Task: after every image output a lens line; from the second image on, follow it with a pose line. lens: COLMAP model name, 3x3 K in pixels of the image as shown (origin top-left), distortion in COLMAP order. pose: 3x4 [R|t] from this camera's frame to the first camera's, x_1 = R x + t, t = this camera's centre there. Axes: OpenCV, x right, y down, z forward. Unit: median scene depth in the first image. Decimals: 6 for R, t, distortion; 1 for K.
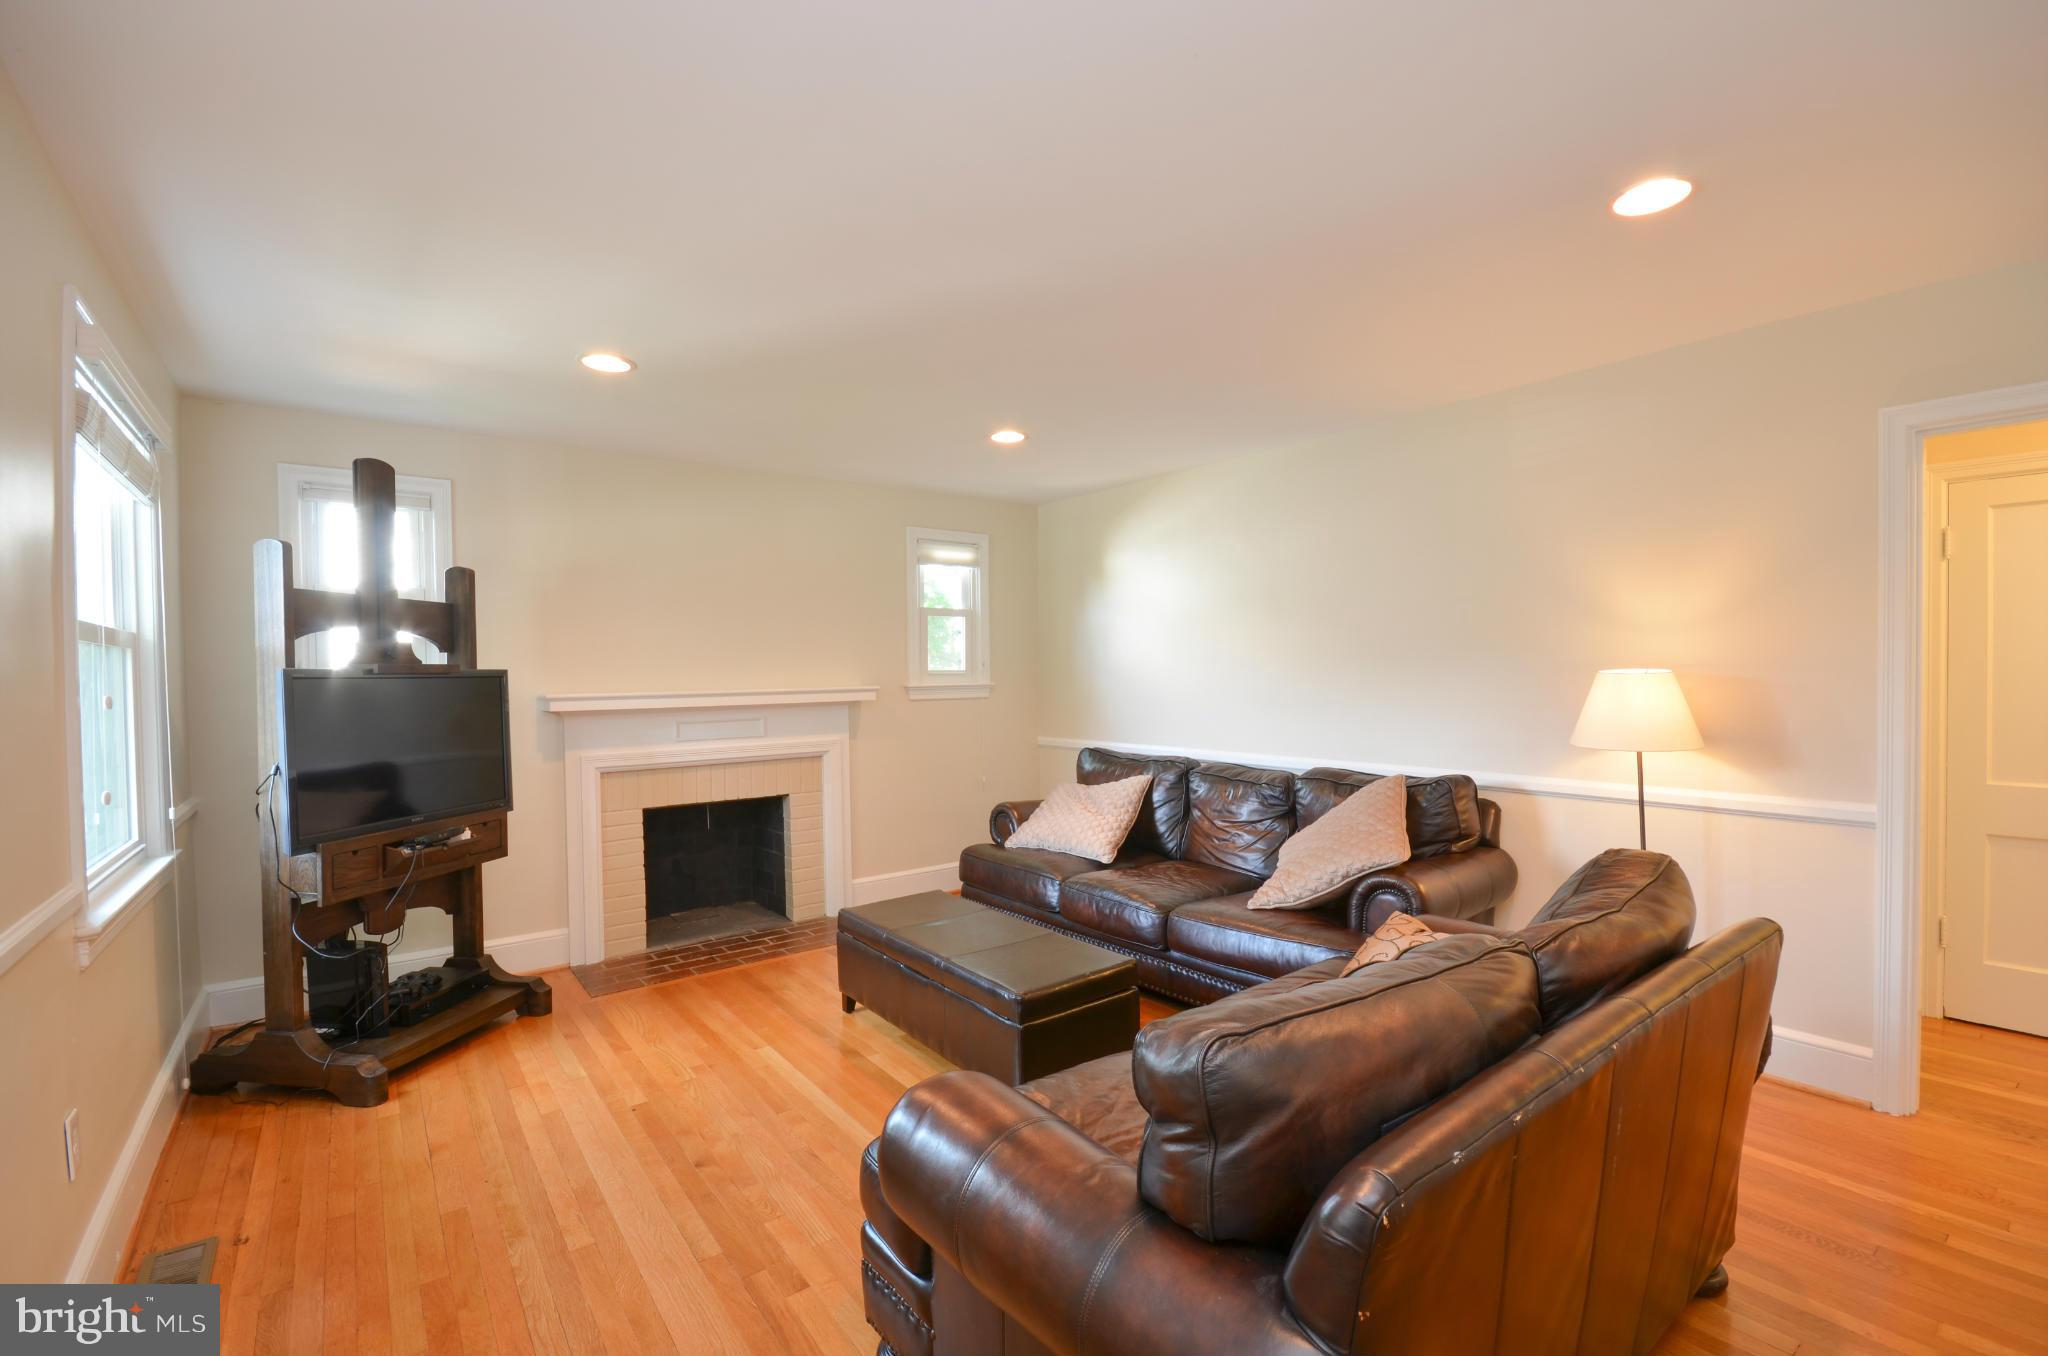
lens RADIAL K [[915.2, 0, 1016.8], [0, 915.2, 685.7], [0, 0, 1]] dist [0.001998, 0.000052]
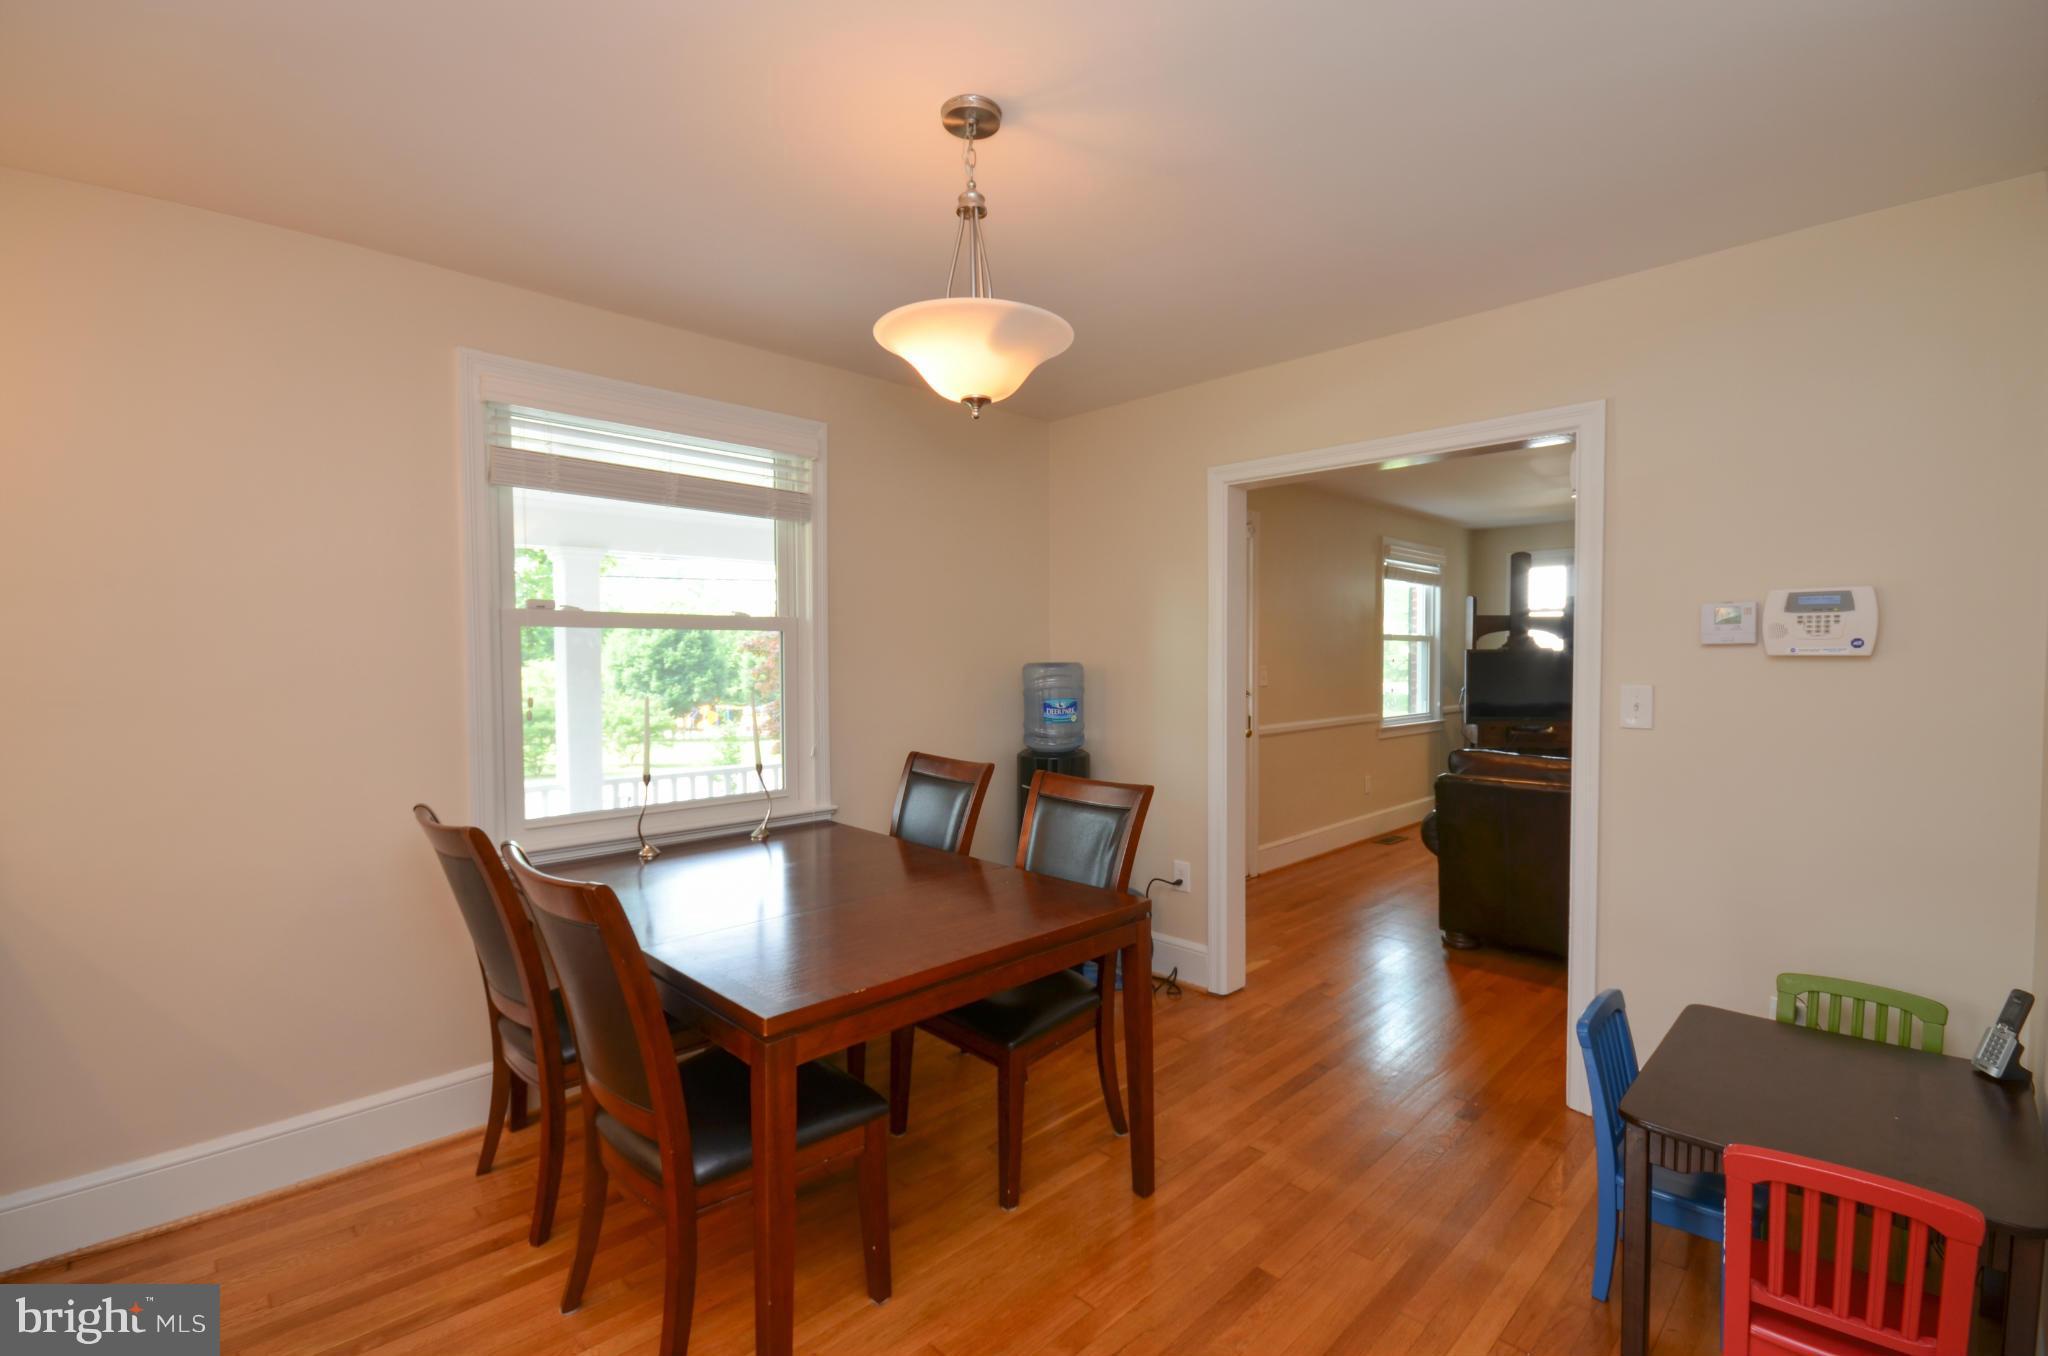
lens RADIAL K [[915.2, 0, 1016.8], [0, 915.2, 685.7], [0, 0, 1]] dist [0.001998, 0.000052]
pose [[0.138266, 0.042529, -0.989482, 0.971751], [0.001536, 0.999067, 0.043156, -0.019015], [0.990394, -0.007487, 0.138071, -0.365606]]
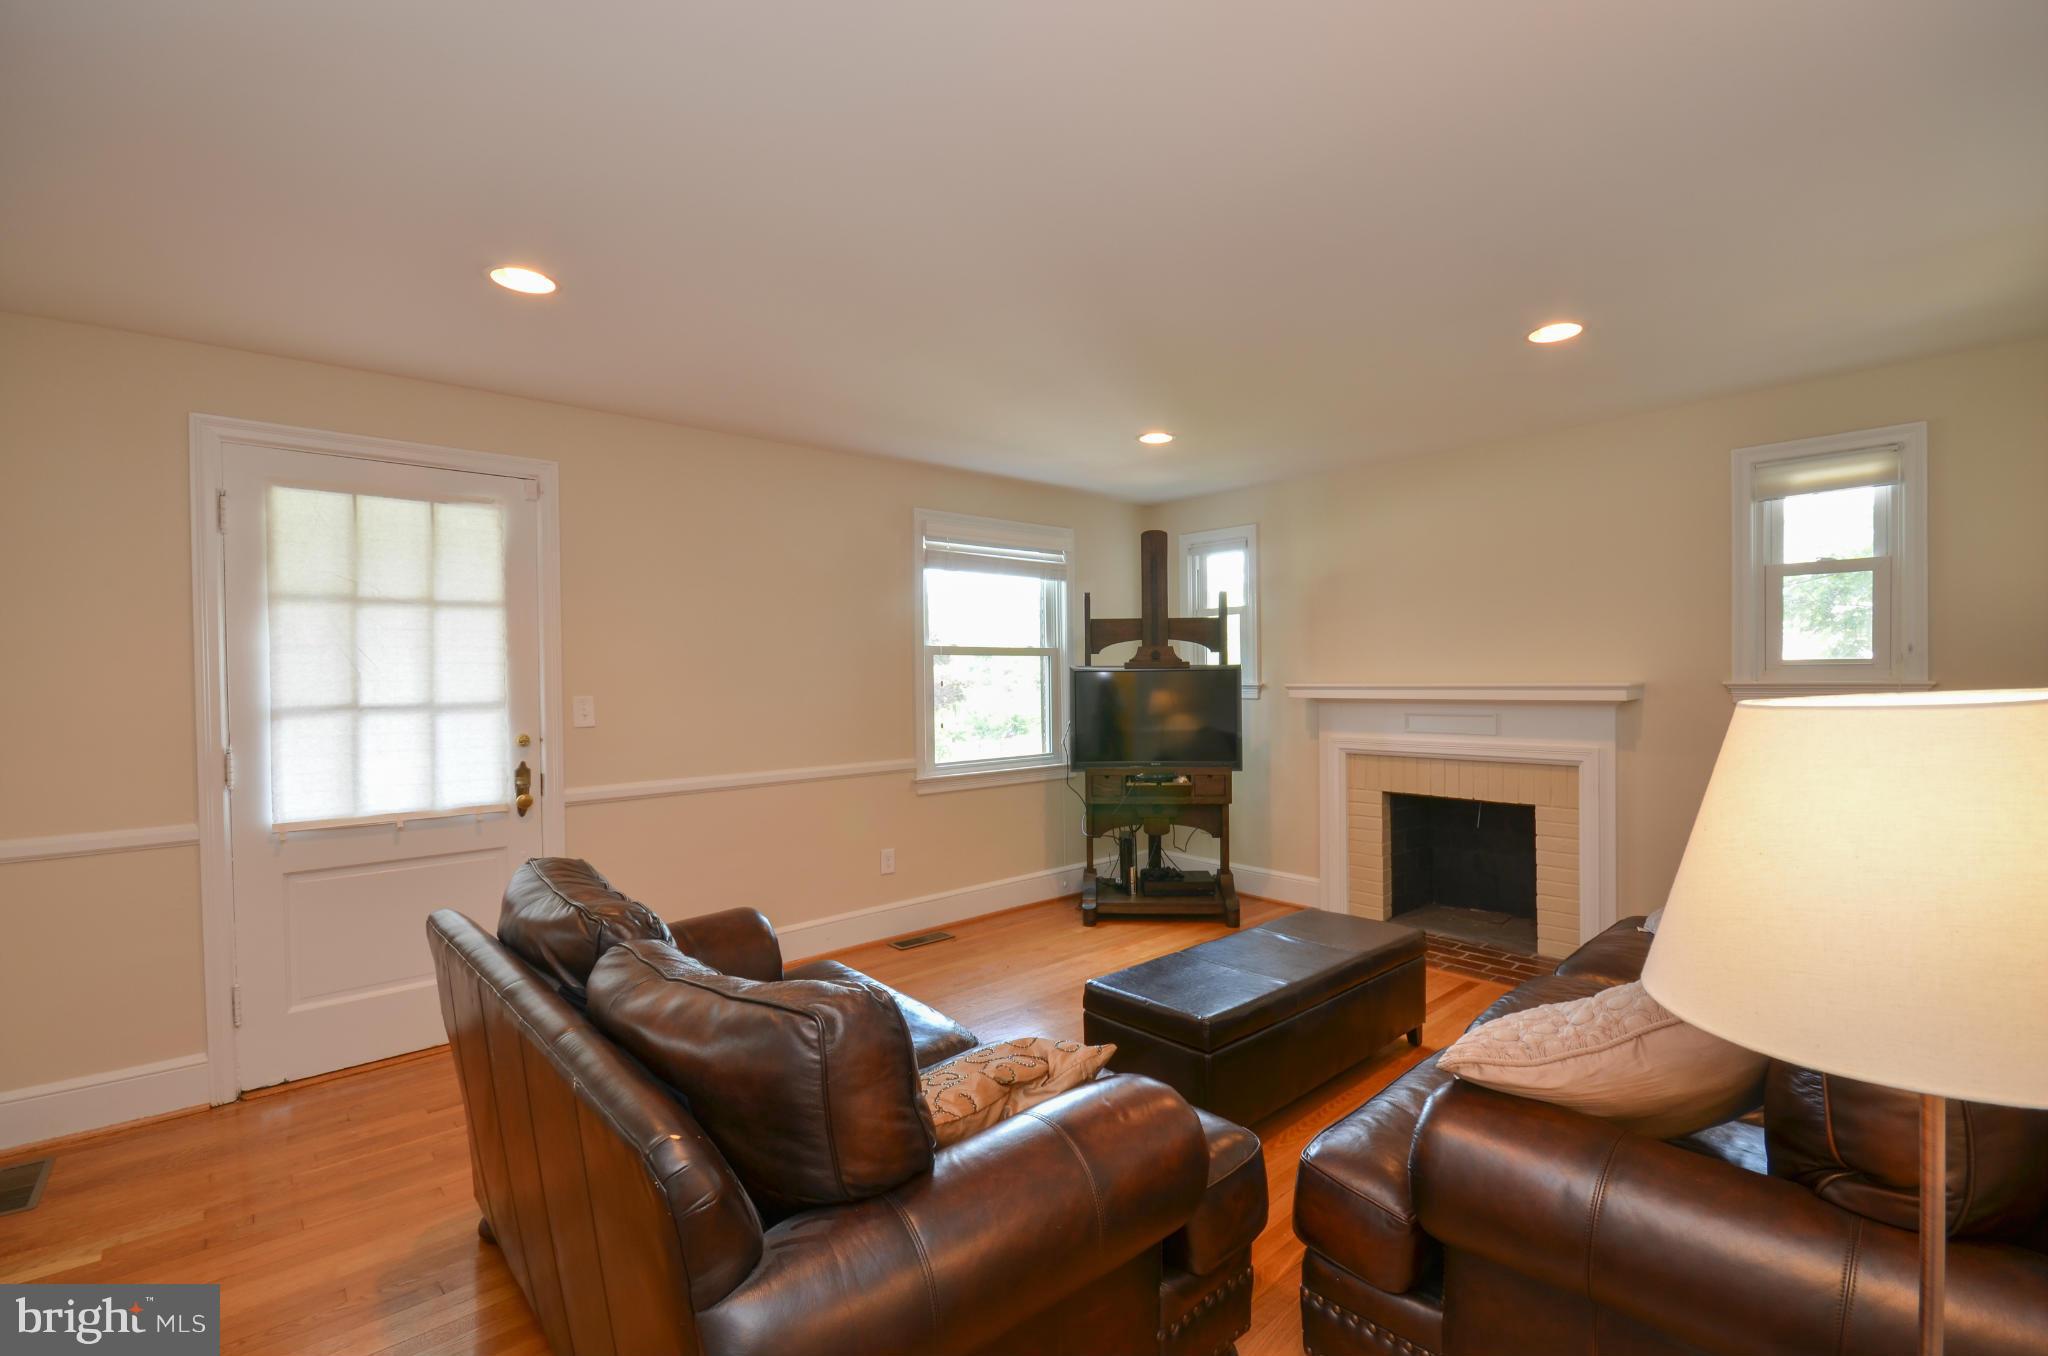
lens RADIAL K [[915.2, 0, 1016.8], [0, 915.2, 685.7], [0, 0, 1]] dist [0.001998, 0.000052]
pose [[0.071370, 0.031528, -0.996951, 0.624262], [0.002665, 0.999491, 0.031799, -0.025251], [0.997446, -0.004926, 0.071250, 0.490539]]
